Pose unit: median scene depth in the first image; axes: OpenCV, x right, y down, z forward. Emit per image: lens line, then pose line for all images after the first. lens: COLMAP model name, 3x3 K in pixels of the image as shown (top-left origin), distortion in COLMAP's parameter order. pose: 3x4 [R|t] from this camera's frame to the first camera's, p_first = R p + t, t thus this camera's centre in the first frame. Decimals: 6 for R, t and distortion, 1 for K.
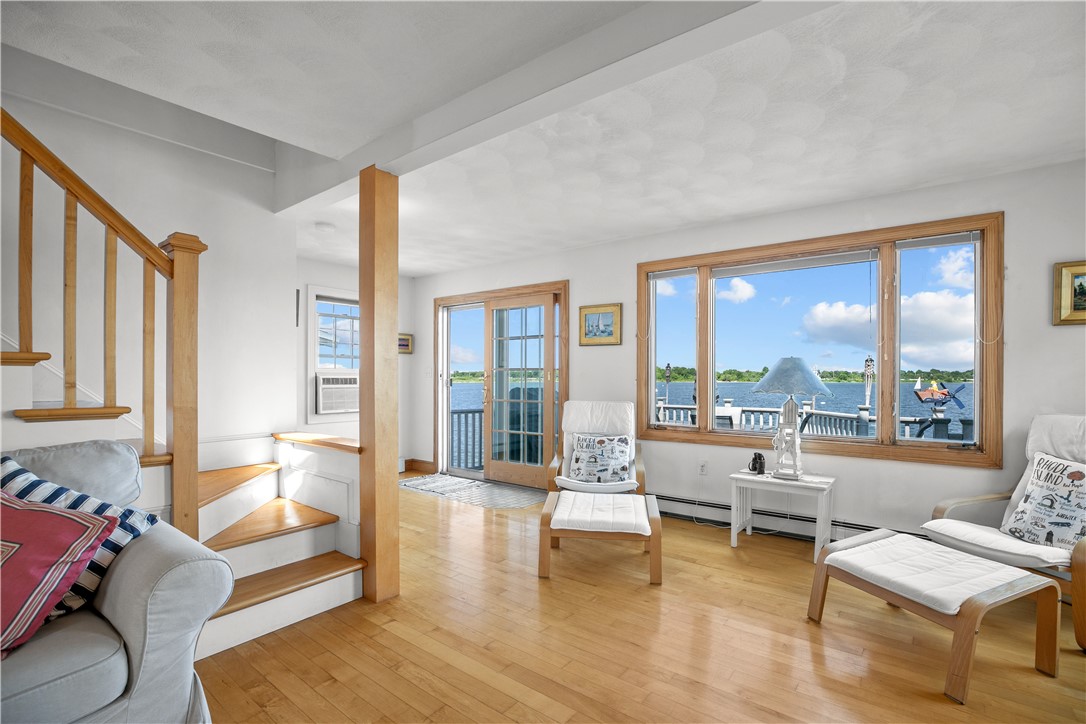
lens RADIAL K [[507.7, 0, 539.1], [0, 507.7, 375.6], [0, 0, 1]] dist [-0.033267, 0.004981]
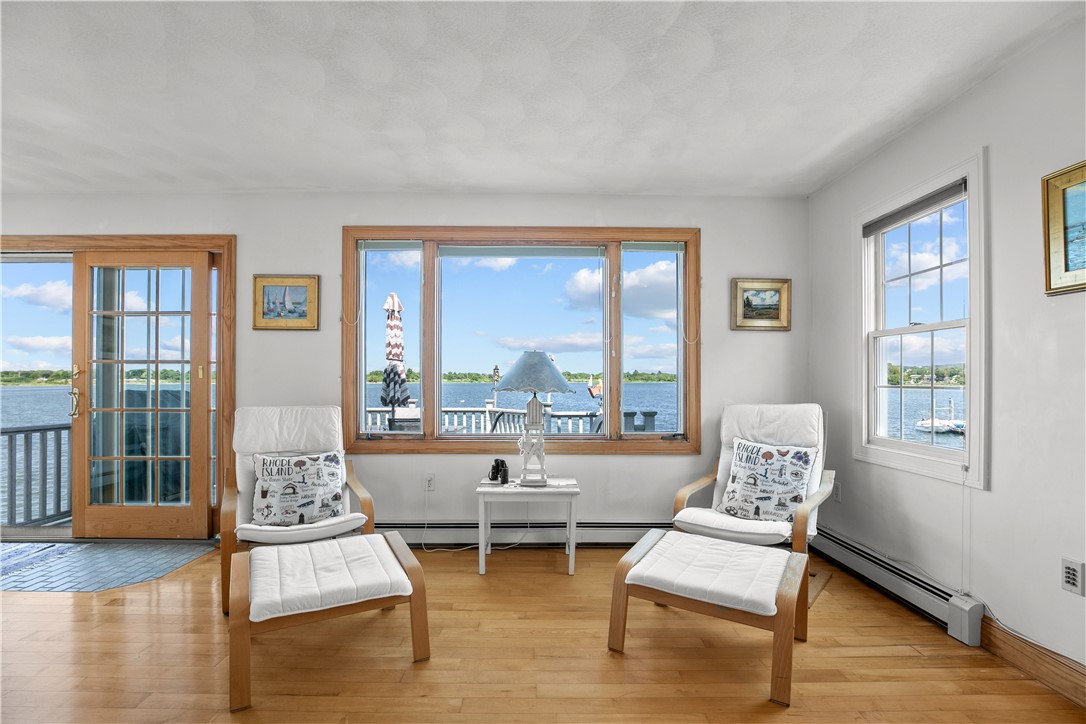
lens RADIAL K [[507.7, 0, 539.1], [0, 507.7, 375.6], [0, 0, 1]] dist [-0.033267, 0.004981]
pose [[0.779041, 0.002730, 0.626967, -0.060260], [-0.001277, 0.999995, -0.002767, 0.009051], [-0.626972, 0.001355, 0.779041, 0.241506]]
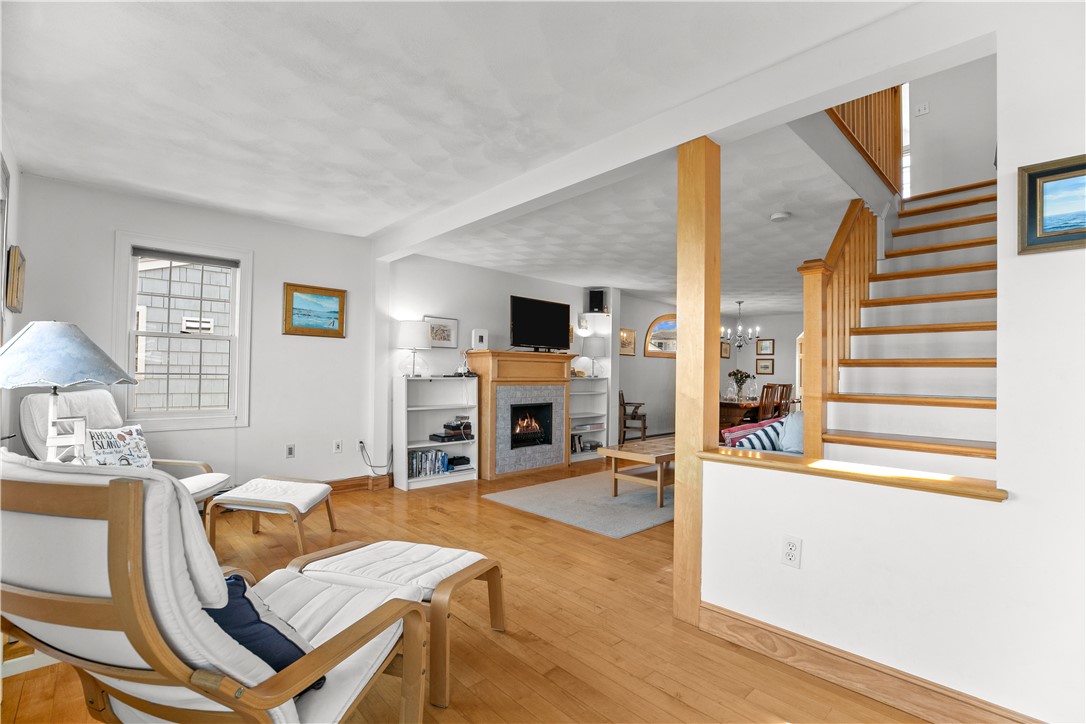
lens RADIAL K [[507.7, 0, 539.1], [0, 507.7, 375.6], [0, 0, 1]] dist [-0.033267, 0.004981]
pose [[-0.986736, -0.019518, 0.161155, -0.124301], [-0.019797, 0.999804, -0.000121, 0.010882], [-0.161121, -0.003310, -0.986929, 1.283149]]
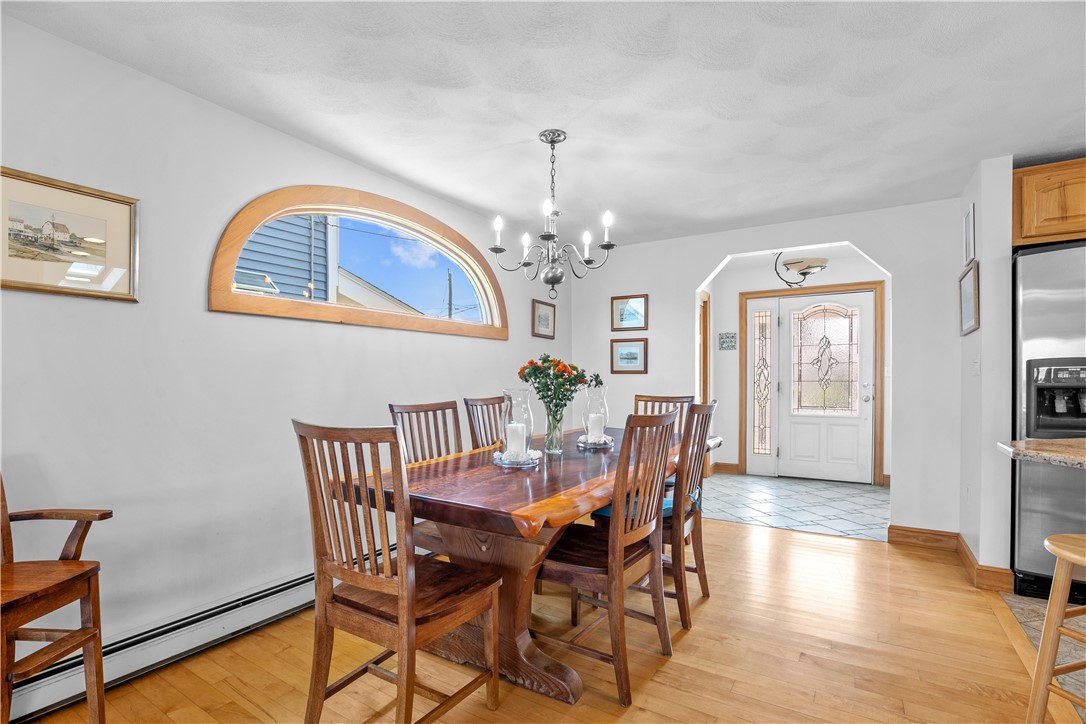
lens RADIAL K [[507.7, 0, 539.1], [0, 507.7, 375.6], [0, 0, 1]] dist [-0.033267, 0.004981]
pose [[-0.995958, -0.004034, -0.089732, -0.503269], [-0.003149, 0.999945, -0.010006, -0.000065], [0.089767, -0.009683, -0.995916, -0.177487]]
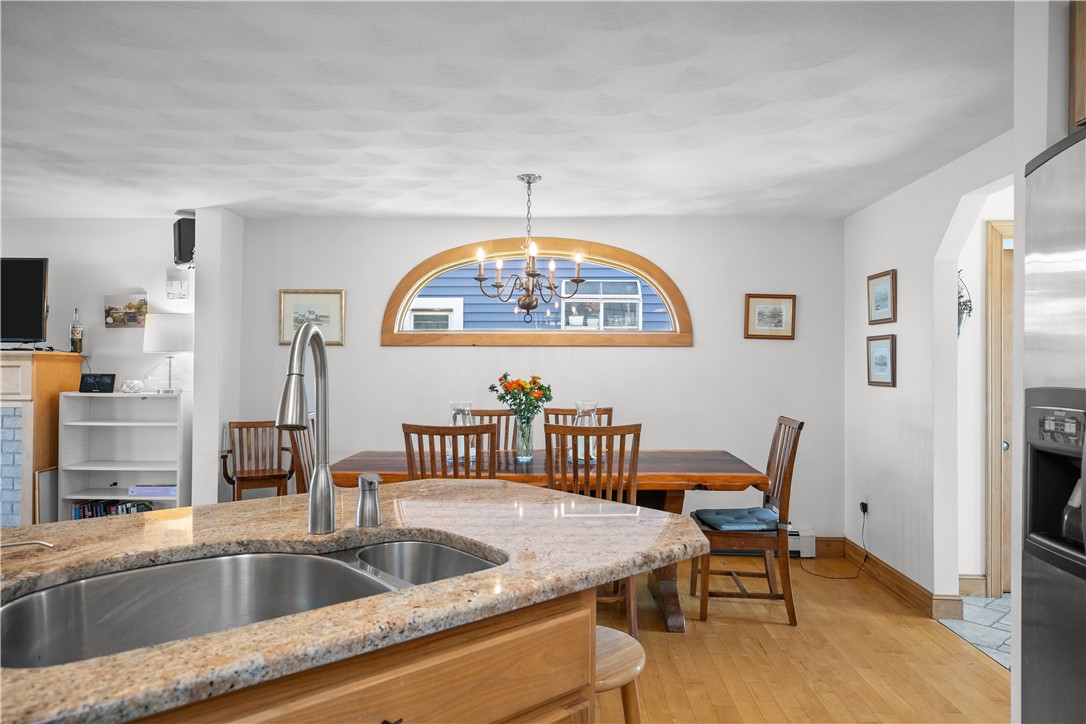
lens RADIAL K [[699.3, 0, 543.0], [0, 699.3, 362.0], [0, 0, 1]] dist [0.004888, 0.002944]
pose [[-0.584139, -0.001285, 0.811653, -1.335713], [-0.013447, 0.999877, -0.008095, -0.036695], [-0.811542, -0.015643, -0.584084, -0.243011]]
